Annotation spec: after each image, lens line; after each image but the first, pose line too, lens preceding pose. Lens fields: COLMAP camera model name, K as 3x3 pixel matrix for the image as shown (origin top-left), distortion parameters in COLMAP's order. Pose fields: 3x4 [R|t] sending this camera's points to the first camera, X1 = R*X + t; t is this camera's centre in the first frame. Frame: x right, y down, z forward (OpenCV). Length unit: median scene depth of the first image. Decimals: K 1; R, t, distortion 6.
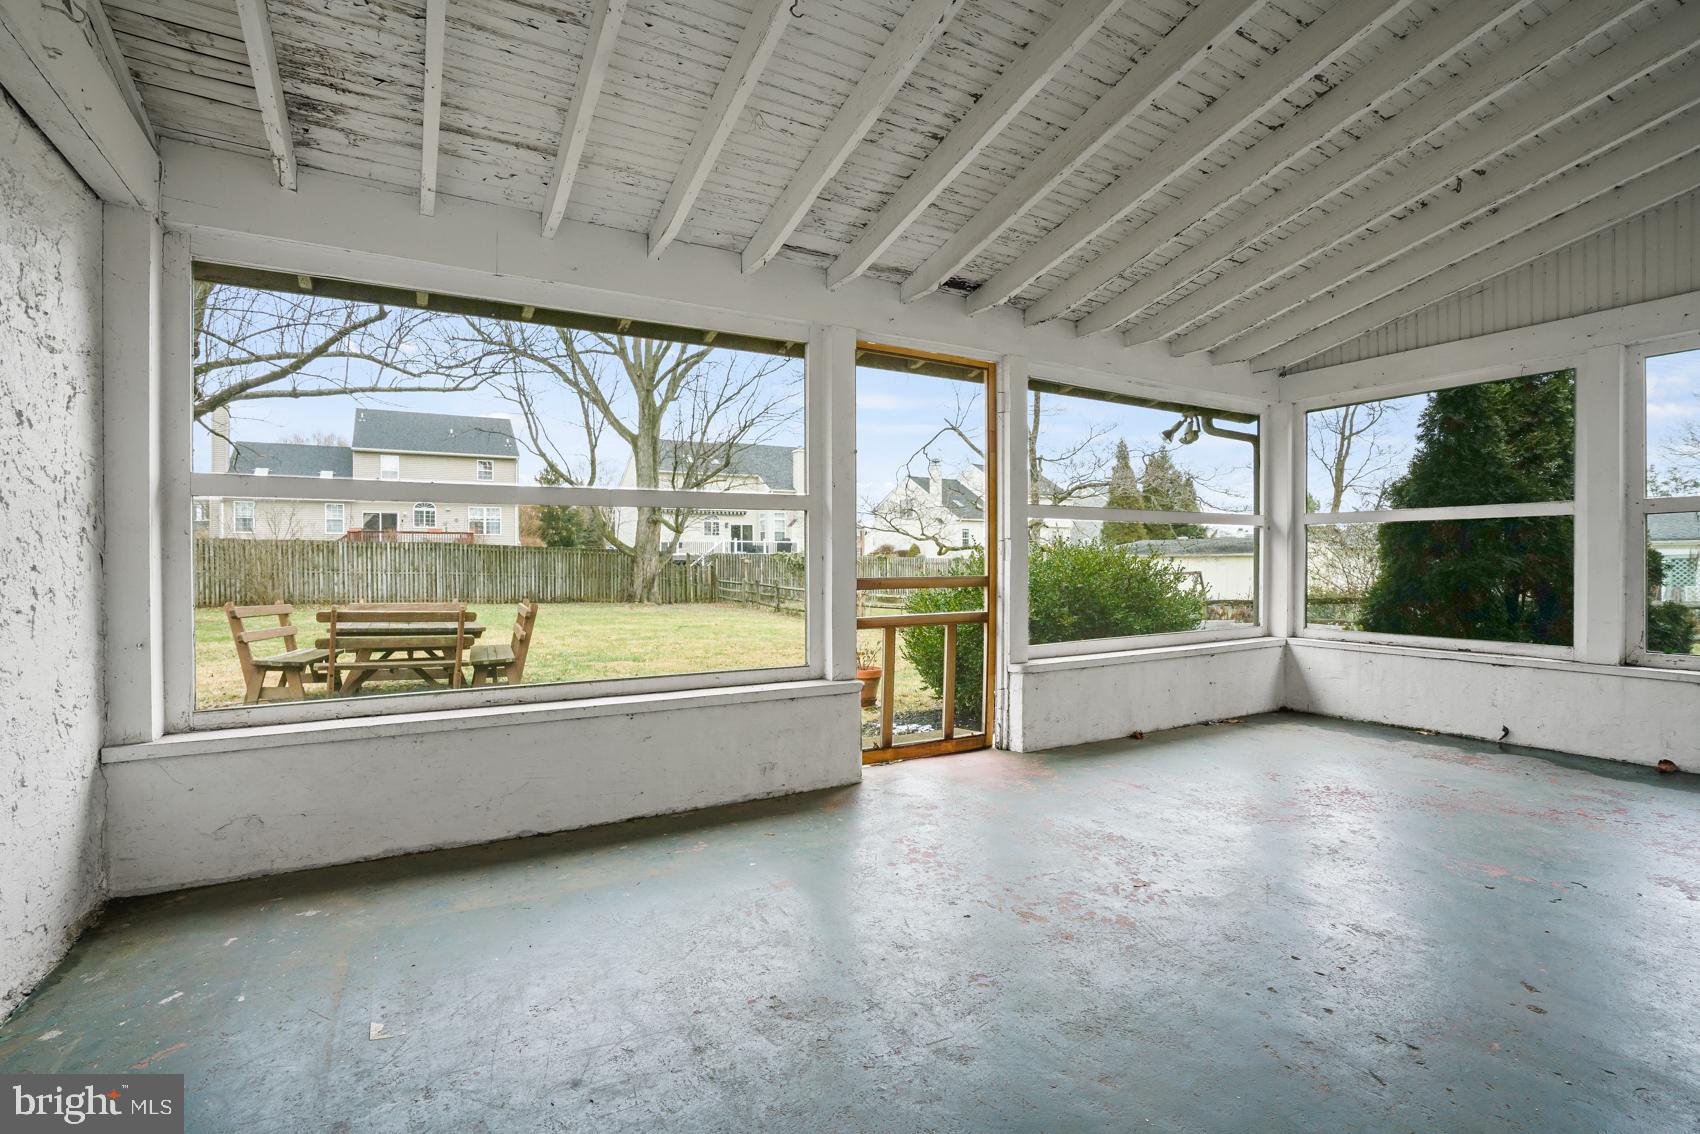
lens RADIAL K [[792.5, 0, 838.7], [0, 792.5, 585.5], [0, 0, 1]] dist [-0.069825, 0.029904]
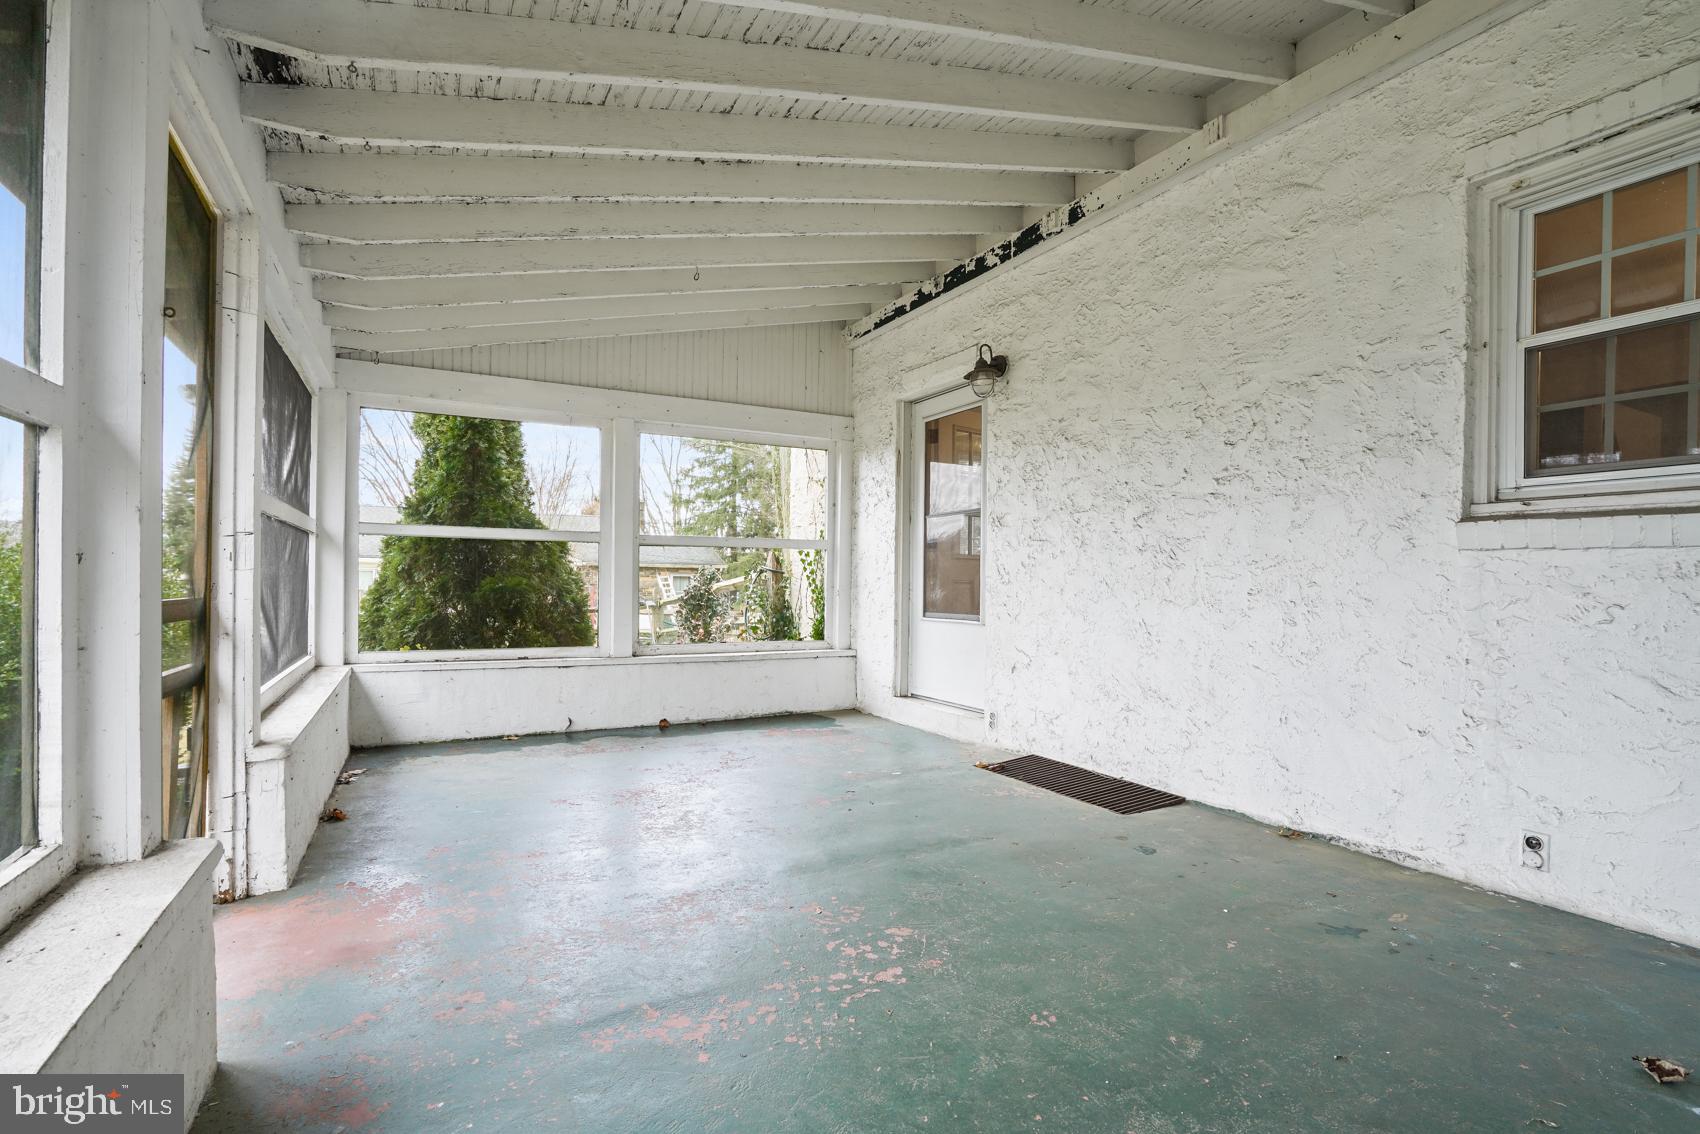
lens RADIAL K [[806.0, 0, 841.9], [0, 806.0, 590.1], [0, 0, 1]] dist [-0.072060, 0.031762]
pose [[0.003538, -0.005834, 0.999977, -0.355681], [0.020668, 0.999770, 0.005760, -0.011722], [-0.999780, 0.020647, 0.003658, 0.558482]]
